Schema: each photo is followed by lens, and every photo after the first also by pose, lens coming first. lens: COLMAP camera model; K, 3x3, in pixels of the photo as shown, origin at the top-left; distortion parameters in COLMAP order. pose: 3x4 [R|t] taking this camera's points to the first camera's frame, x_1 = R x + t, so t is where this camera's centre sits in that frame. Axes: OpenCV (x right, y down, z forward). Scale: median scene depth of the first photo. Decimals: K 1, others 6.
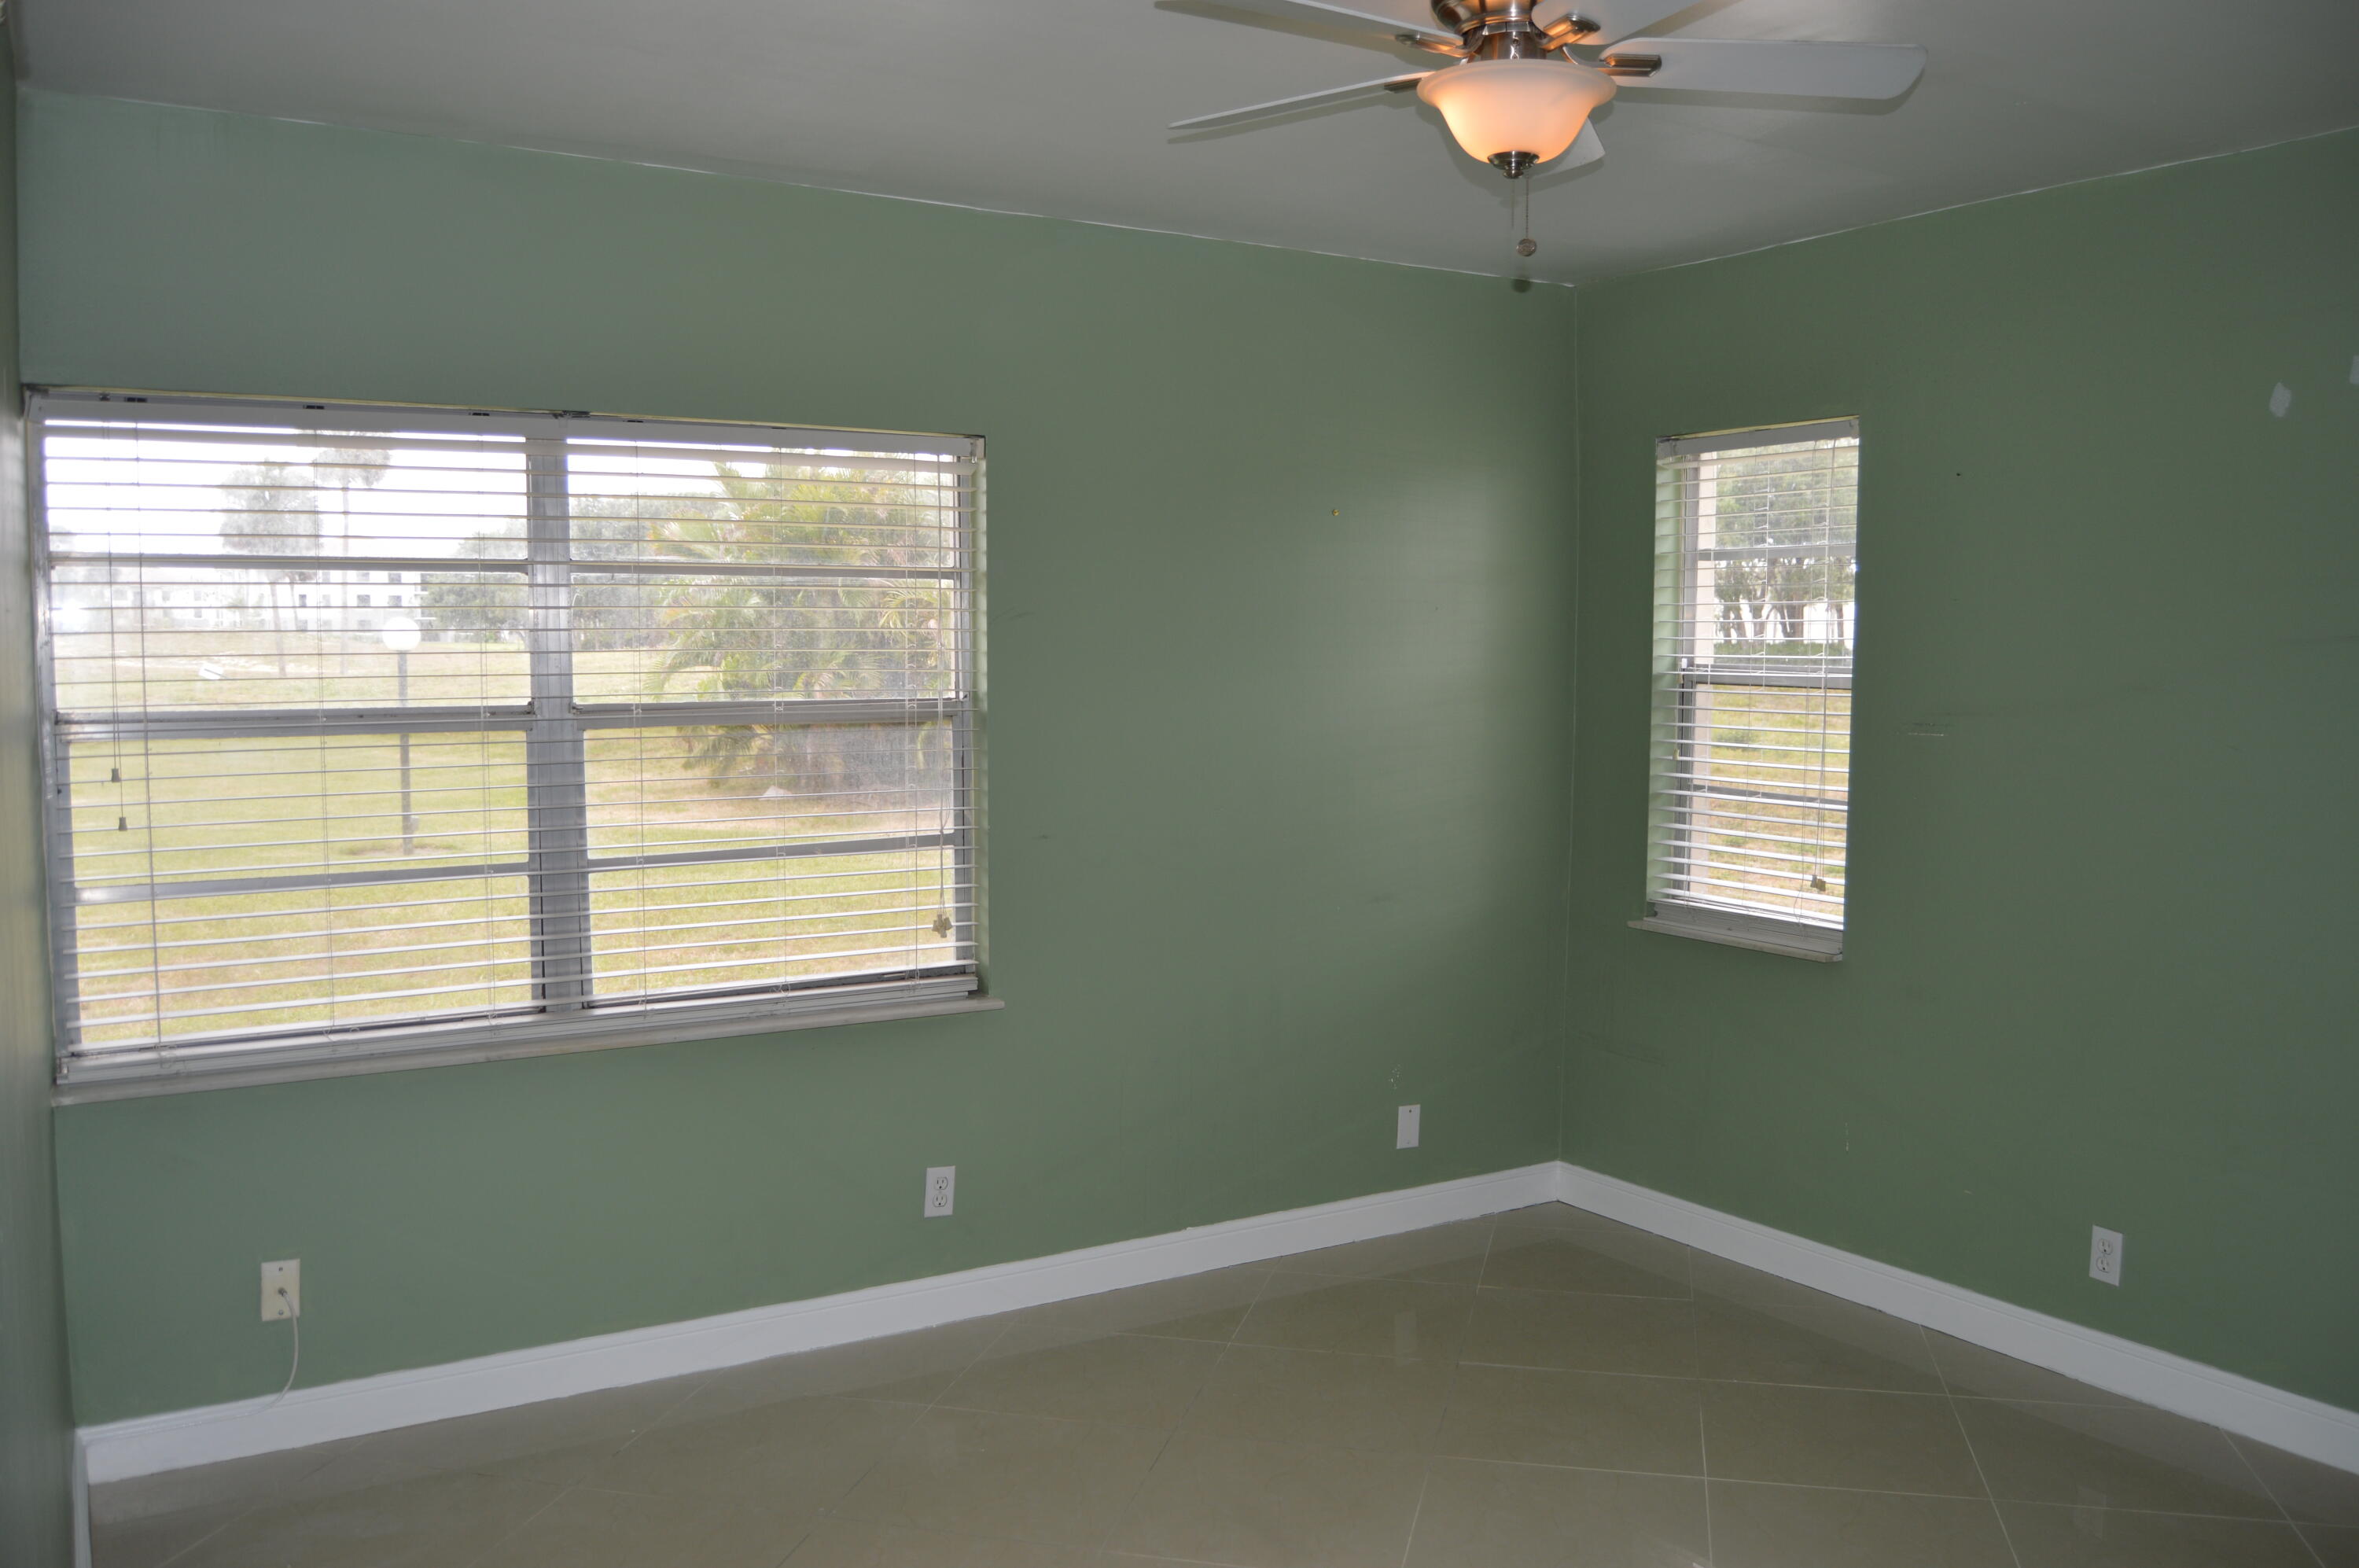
lens RADIAL K [[1879.3, 0, 1172.6], [0, 1879.3, 783.2], [0, 0, 1]] dist [-0.112490, 0.053177]
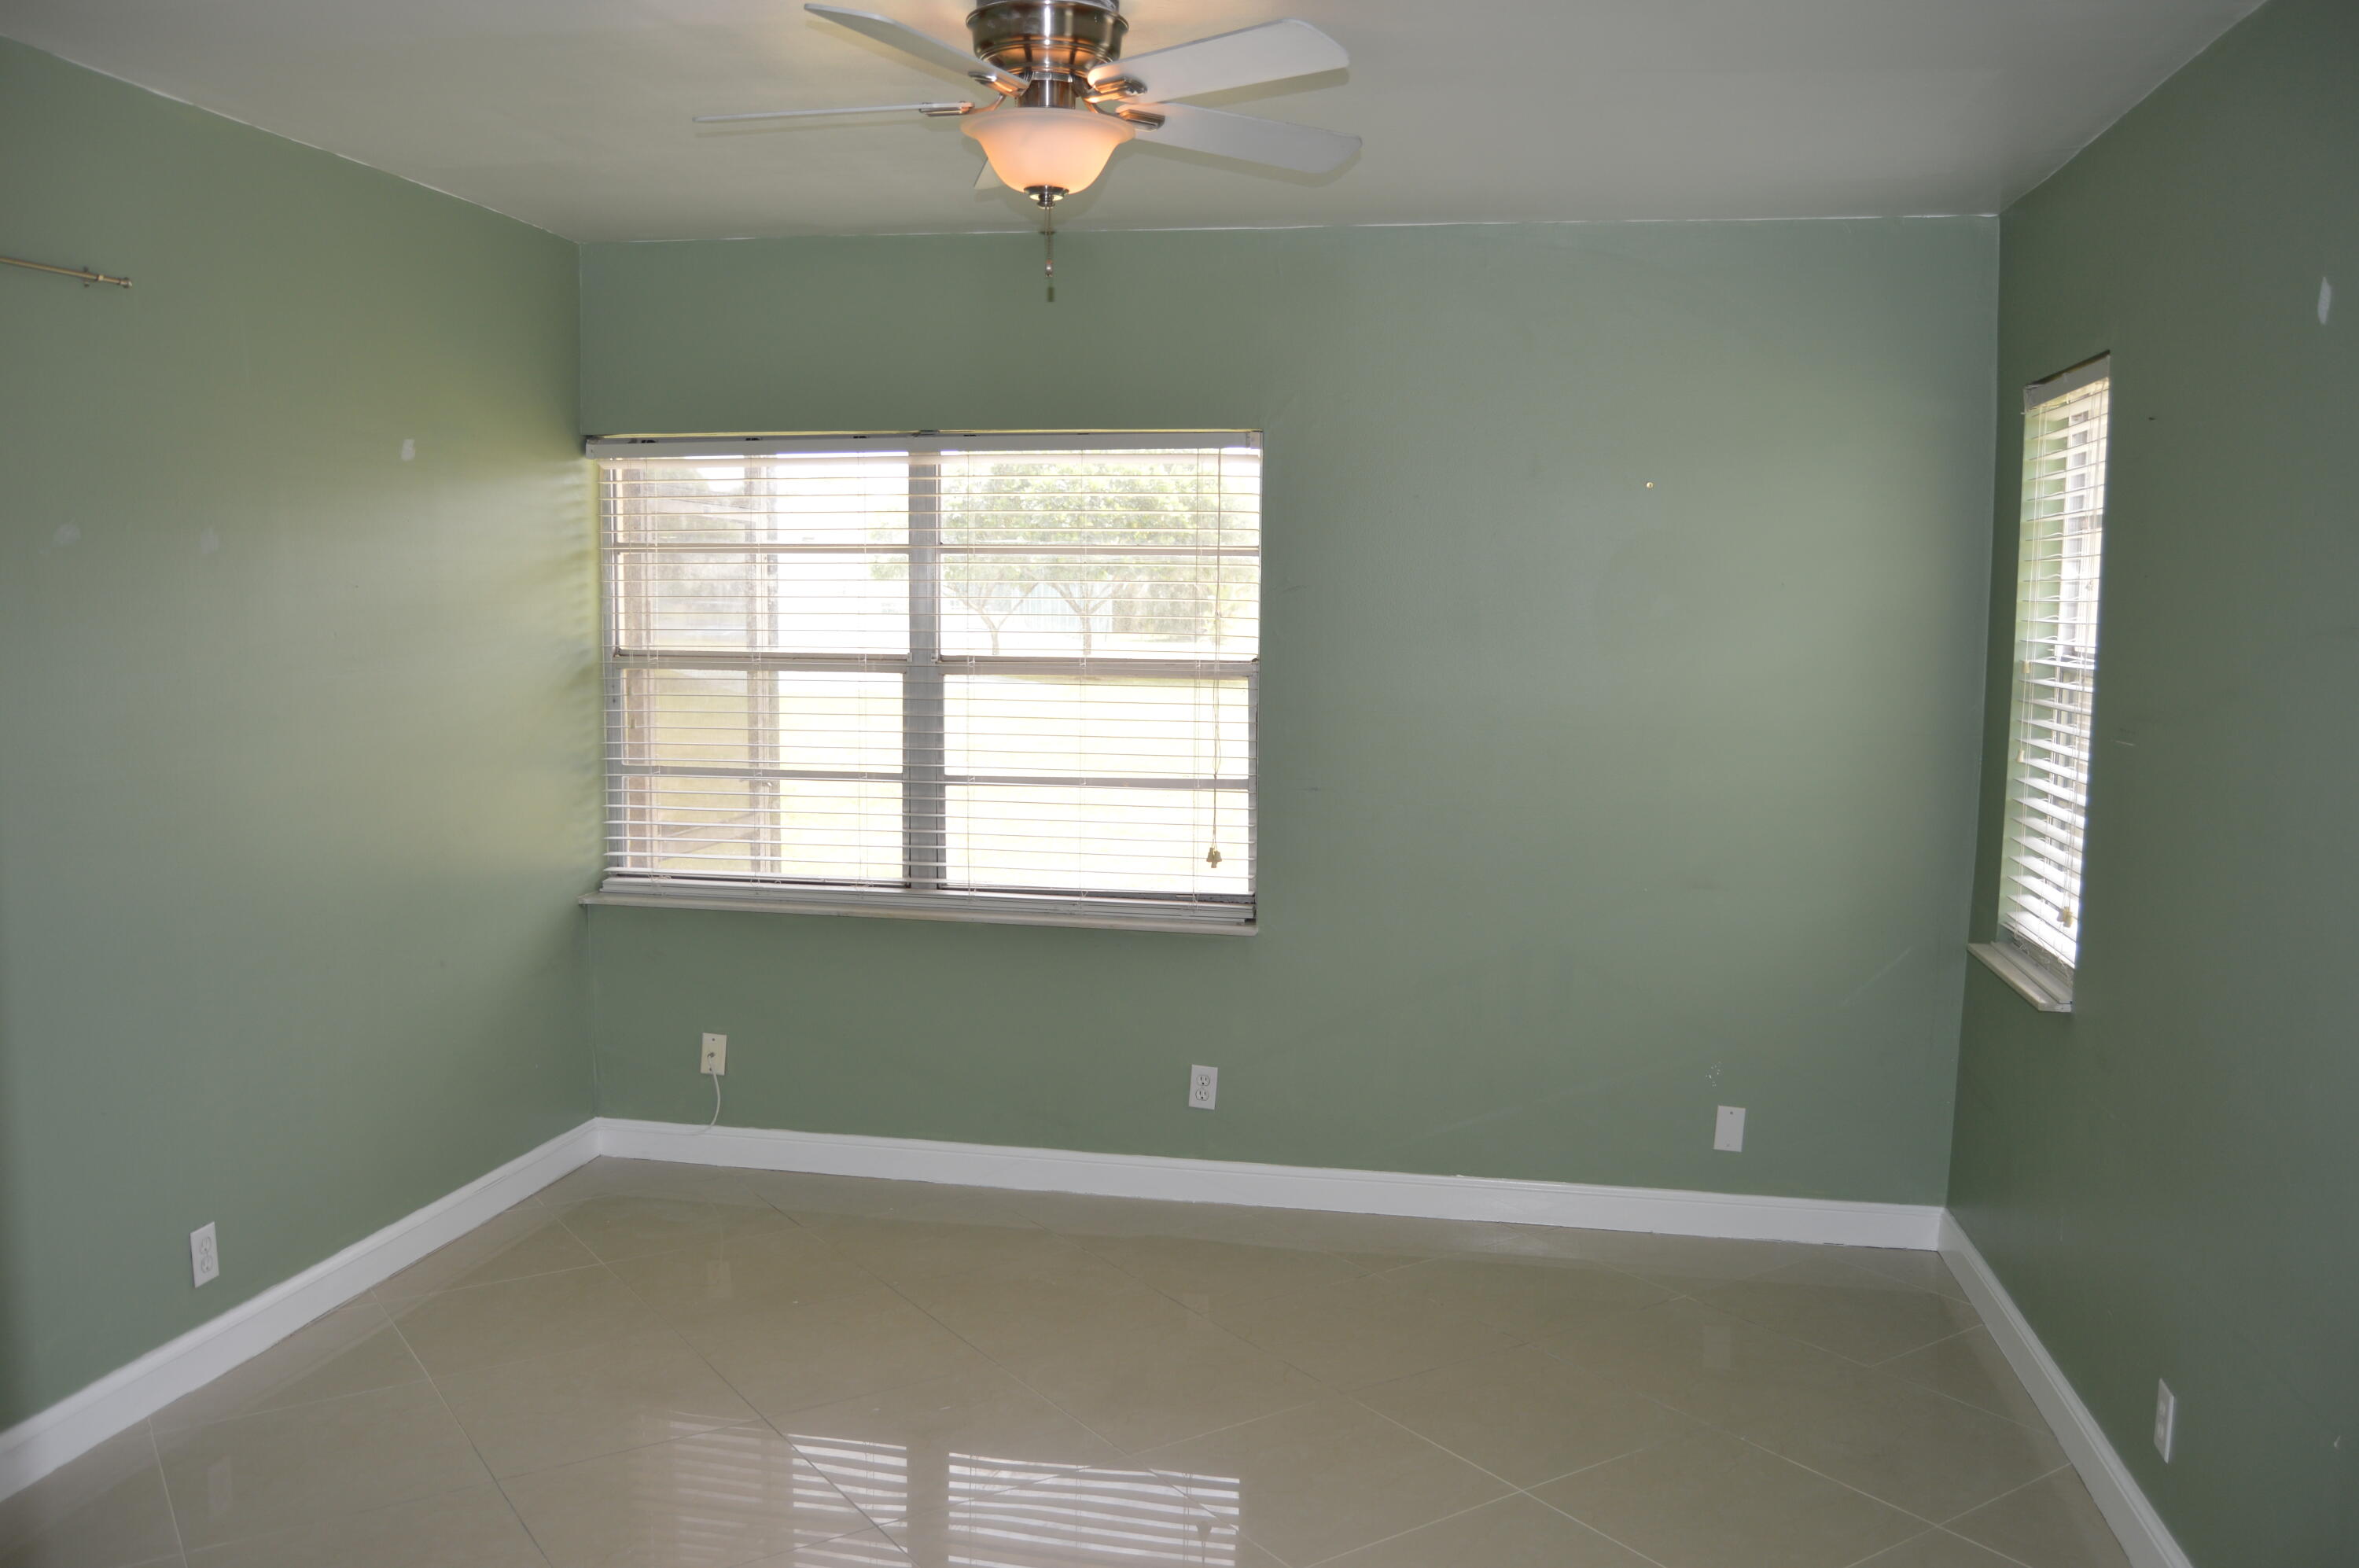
lens RADIAL K [[1879.3, 0, 1172.6], [0, 1879.3, 783.2], [0, 0, 1]] dist [-0.112490, 0.053177]
pose [[0.737887, 0.074091, -0.670846, 0.680830], [-0.061714, 0.997199, 0.042253, -0.018134], [0.672097, 0.010223, 0.740392, 0.136730]]
